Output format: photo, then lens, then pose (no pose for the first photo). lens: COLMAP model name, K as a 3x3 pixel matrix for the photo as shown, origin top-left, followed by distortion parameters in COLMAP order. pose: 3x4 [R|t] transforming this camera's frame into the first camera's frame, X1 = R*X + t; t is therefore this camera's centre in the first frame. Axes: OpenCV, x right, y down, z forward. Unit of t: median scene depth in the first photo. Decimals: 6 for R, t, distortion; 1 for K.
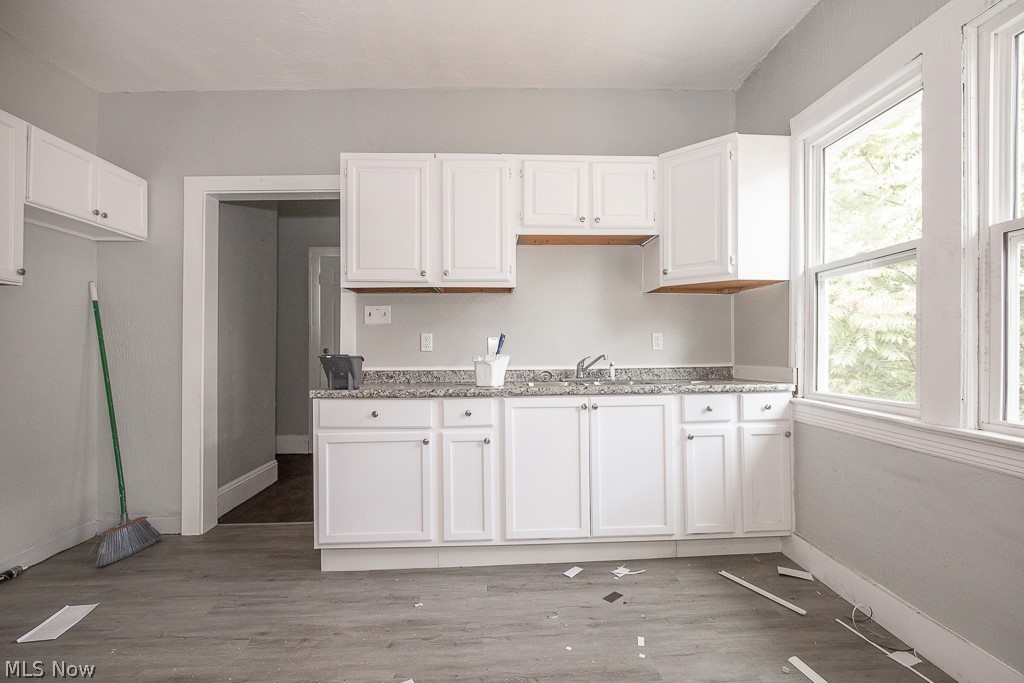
lens RADIAL K [[473.0, 0, 511.2], [0, 473.0, 344.5], [0, 0, 1]] dist [-0.001176, 0.000139]
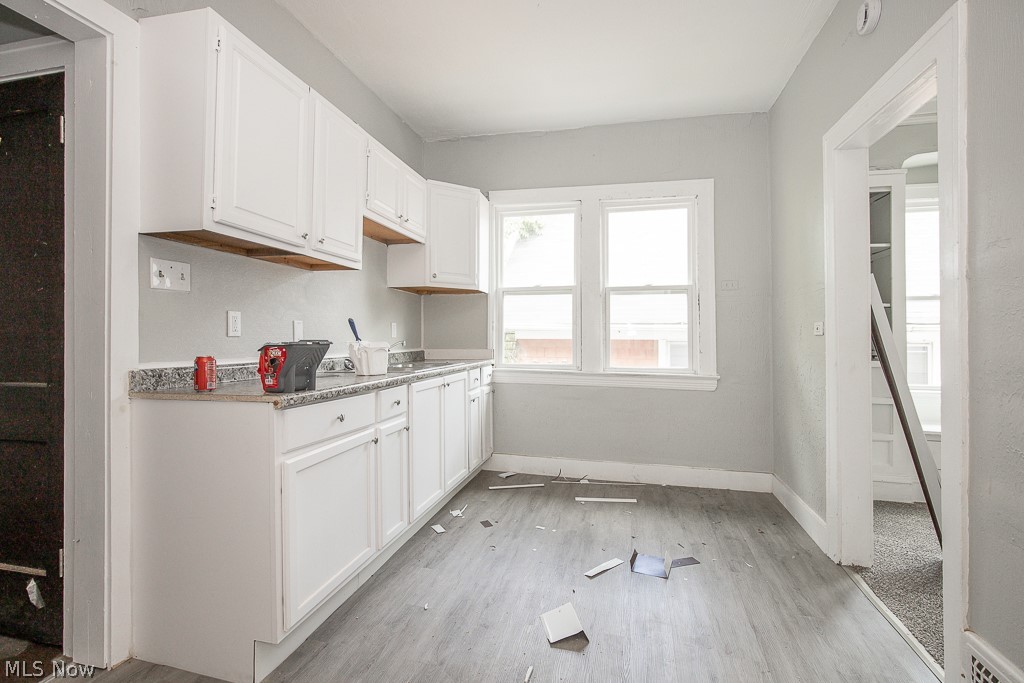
lens RADIAL K [[473.1, 0, 517.4], [0, 473.1, 335.8], [0, 0, 1]] dist [0.004195, 0.000626]
pose [[0.267583, 0.010746, 0.963475, -0.935559], [-0.012322, 0.999894, -0.007730, 0.016205], [-0.963456, -0.009803, 0.267687, 0.510637]]
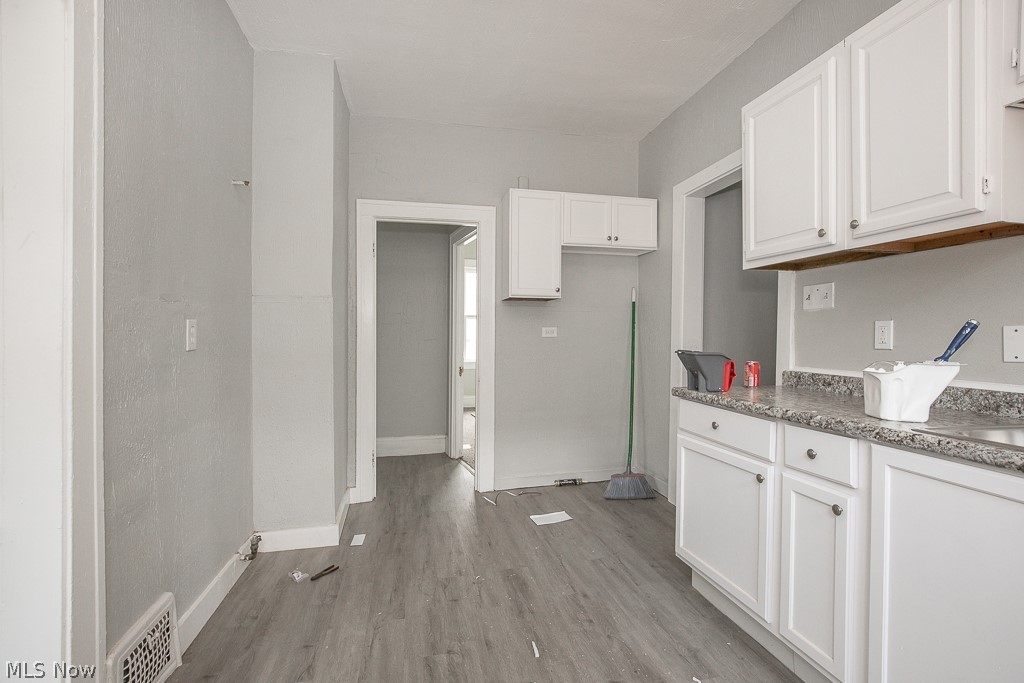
lens RADIAL K [[477.6, 0, 515.5], [0, 477.6, 335.9], [0, 0, 1]] dist [-0.001245, -0.000196]
pose [[0.188935, 0.011297, -0.981925, 0.443214], [0.006285, 0.999899, 0.012713, -0.018833], [0.981970, -0.008573, 0.188845, 0.500691]]
